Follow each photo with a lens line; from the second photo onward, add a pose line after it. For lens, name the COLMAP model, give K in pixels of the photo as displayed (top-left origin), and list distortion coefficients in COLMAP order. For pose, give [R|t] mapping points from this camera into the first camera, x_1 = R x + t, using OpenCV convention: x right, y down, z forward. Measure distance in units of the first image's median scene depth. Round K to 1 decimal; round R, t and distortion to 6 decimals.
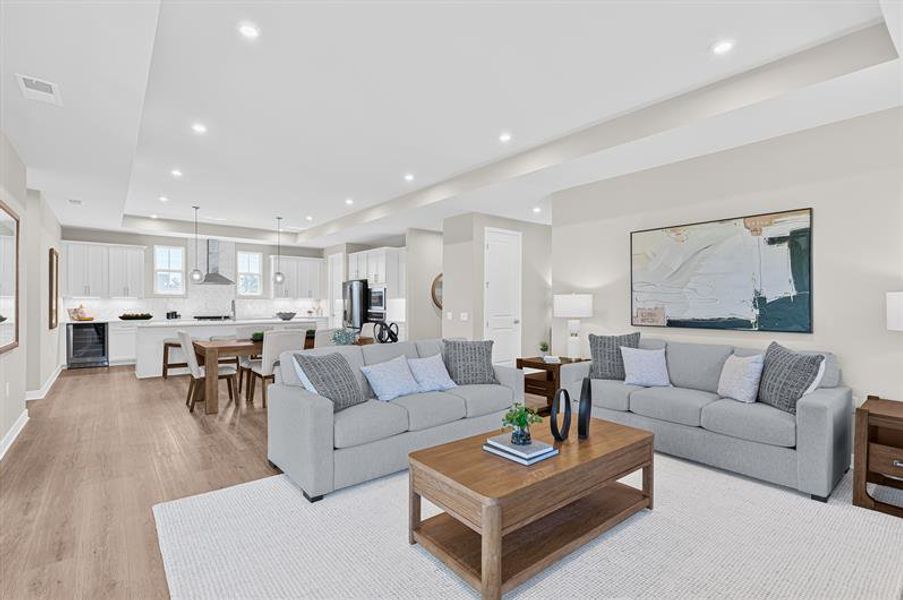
lens RADIAL K [[418.6, 0, 450.9], [0, 418.6, 303.5], [0, 0, 1]] dist [0.002366, 0.000064]
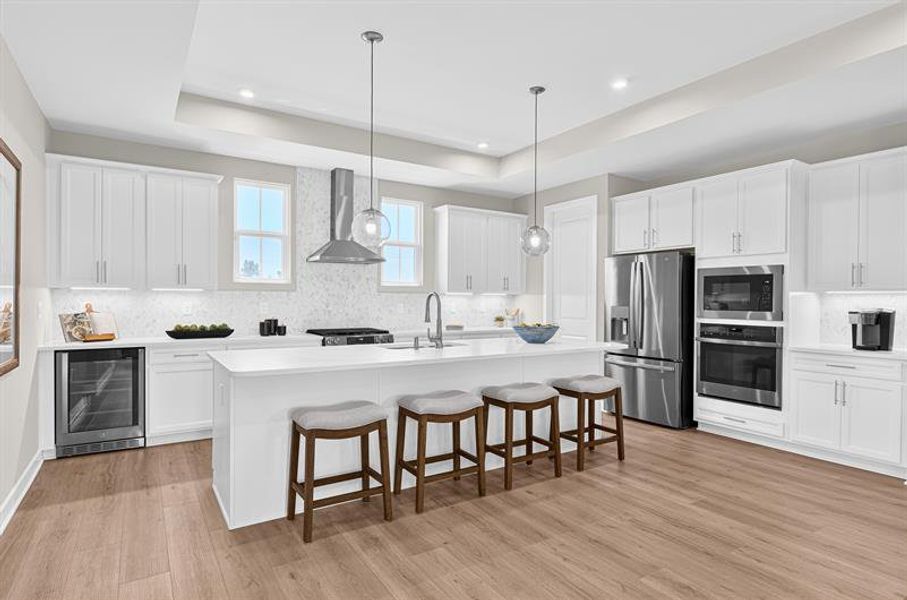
lens RADIAL K [[491.4, 0, 453.5], [0, 491.4, 300.0], [0, 0, 1]] dist [-0.004218, -0.001152]
pose [[0.993447, 0.001915, -0.114276, -0.427128], [-0.002390, 0.999989, -0.004014, -0.000918], [0.114267, 0.004261, 0.993441, 0.513585]]
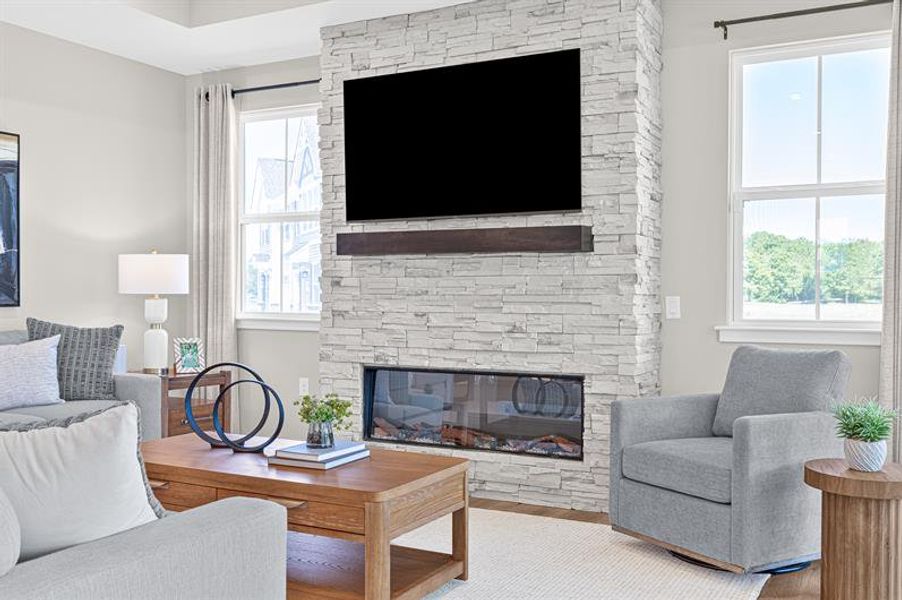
lens RADIAL K [[865.4, 0, 451.0], [0, 865.4, 300.0], [0, 0, 1]] dist [0.005463, 0.007044]
pose [[-0.385910, -0.011985, 0.922458, -0.331540], [0.000277, 0.999914, 0.013107, 0.016048], [-0.922536, 0.005314, -0.385874, 0.353389]]
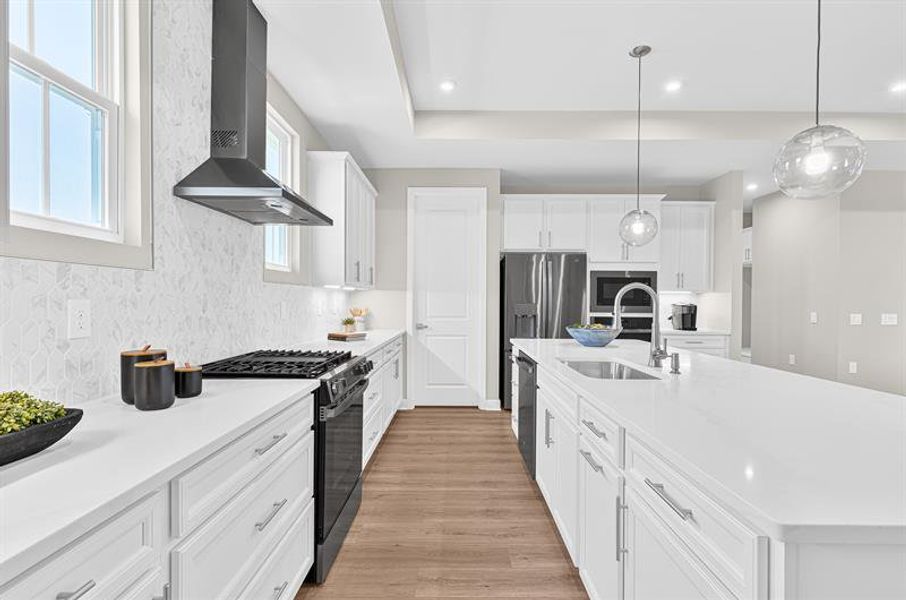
lens RADIAL K [[418.7, 0, 451.4], [0, 418.7, 302.4], [0, 0, 1]] dist [0.002430, 0.000703]
pose [[0.640976, -0.003613, 0.767552, -0.760992], [0.000677, 0.999991, 0.004141, 0.000445], [-0.767560, -0.002134, 0.640973, 0.883056]]
